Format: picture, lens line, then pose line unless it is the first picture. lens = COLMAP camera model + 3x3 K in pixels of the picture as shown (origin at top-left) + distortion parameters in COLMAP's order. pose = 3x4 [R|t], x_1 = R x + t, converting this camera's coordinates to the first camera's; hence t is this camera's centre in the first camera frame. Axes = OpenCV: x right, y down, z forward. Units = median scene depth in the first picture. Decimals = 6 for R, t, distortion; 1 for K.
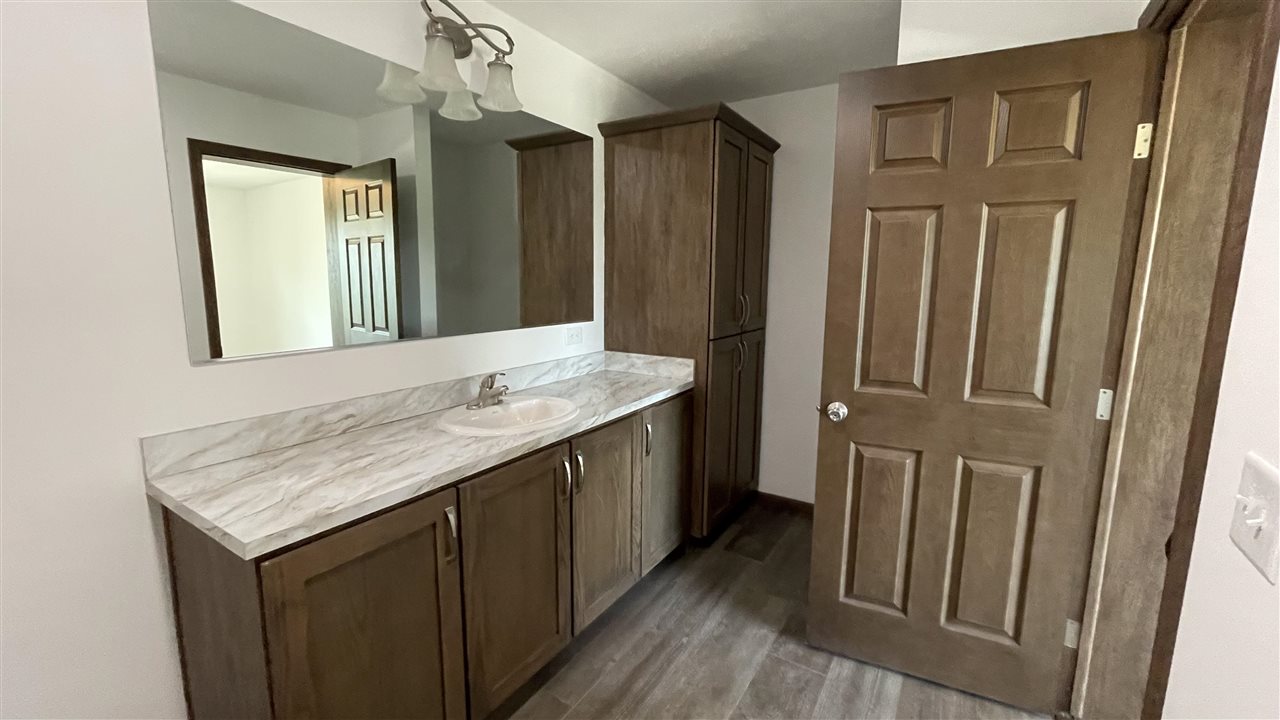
lens RADIAL K [[516.7, 0, 640.0], [0, 516.7, 360.0], [0, 0, 1]] dist [-0.001237, 0.000110]
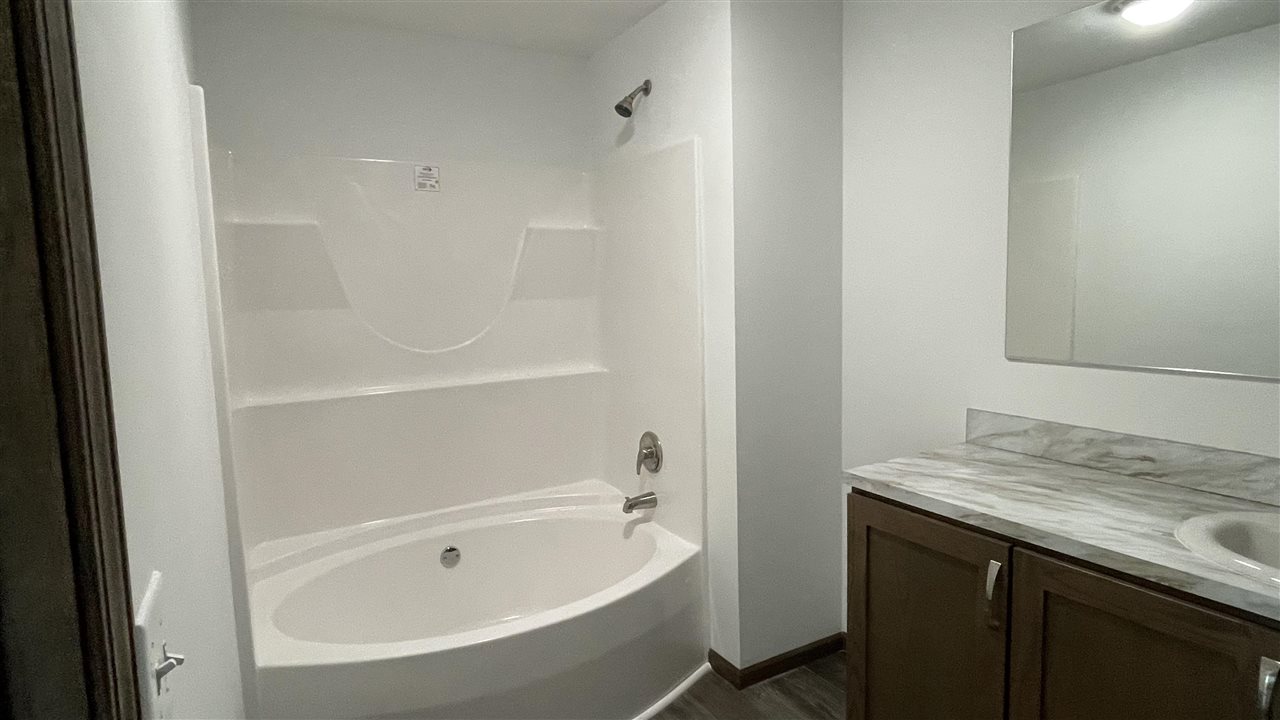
lens RADIAL K [[671.8, 0, 620.4], [0, 671.8, 351.5], [0, 0, 1]] dist [-0.004711, -0.000284]
pose [[-0.488320, 0.091345, -0.867871, 0.754917], [-0.108157, 0.980504, 0.164056, -0.142534], [0.865936, 0.173978, -0.468921, 0.843633]]
